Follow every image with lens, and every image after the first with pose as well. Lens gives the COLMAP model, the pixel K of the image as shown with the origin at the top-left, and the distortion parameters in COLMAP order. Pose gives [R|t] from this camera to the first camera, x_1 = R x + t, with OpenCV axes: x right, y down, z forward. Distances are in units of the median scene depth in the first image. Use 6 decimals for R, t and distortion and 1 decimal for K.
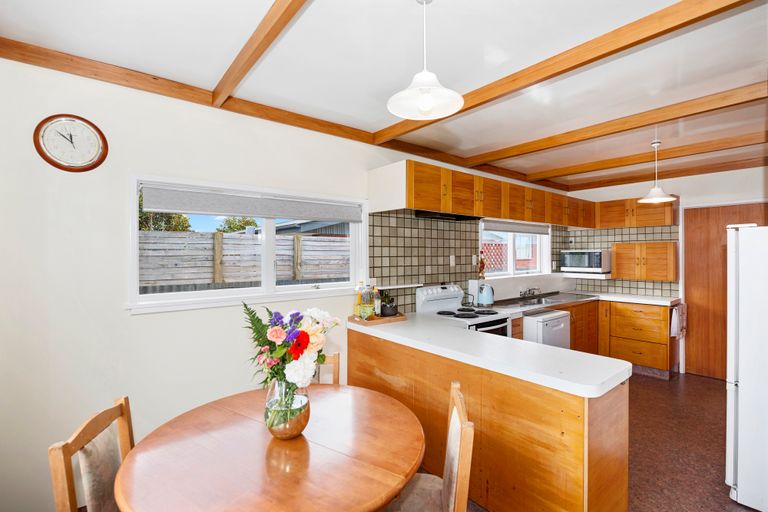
lens RADIAL K [[355.9, 0, 384.0], [0, 355.9, 256.0], [0, 0, 1]] dist [-0.015489, -0.000181]
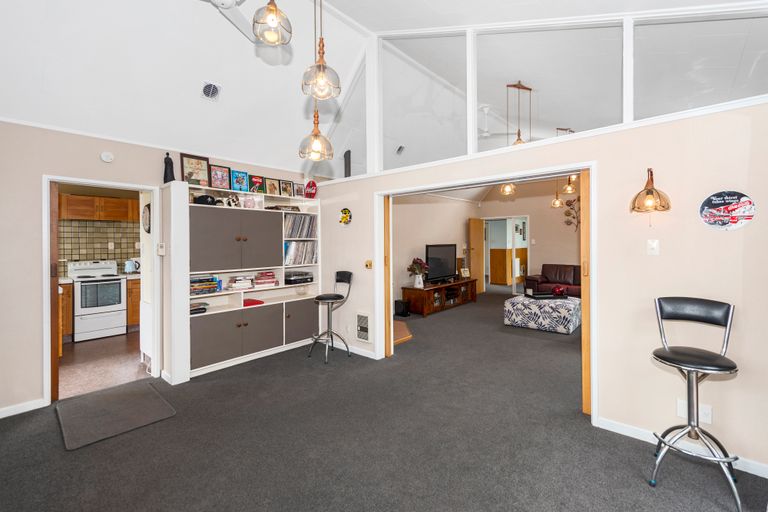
lens RADIAL K [[337.9, 0, 383.0], [0, 337.9, 246.3], [0, 0, 1]] dist [-0.000532, -0.000070]
pose [[0.988064, -0.006773, 0.153893, 1.144167], [0.006400, 0.999975, 0.002918, 0.017803], [-0.153909, -0.001898, 0.988083, -0.692115]]
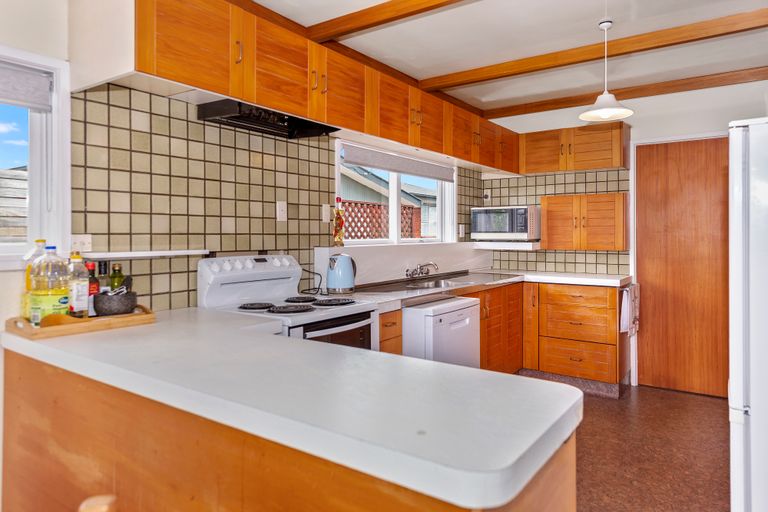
lens RADIAL K [[498.6, 0, 388.0], [0, 498.6, 238.3], [0, 0, 1]] dist [0.015025, -0.000446]
pose [[0.962703, 0.000863, 0.270559, 0.138219], [-0.001084, 0.999999, 0.000666, 0.052232], [-0.270558, -0.000934, 0.962703, 0.213599]]
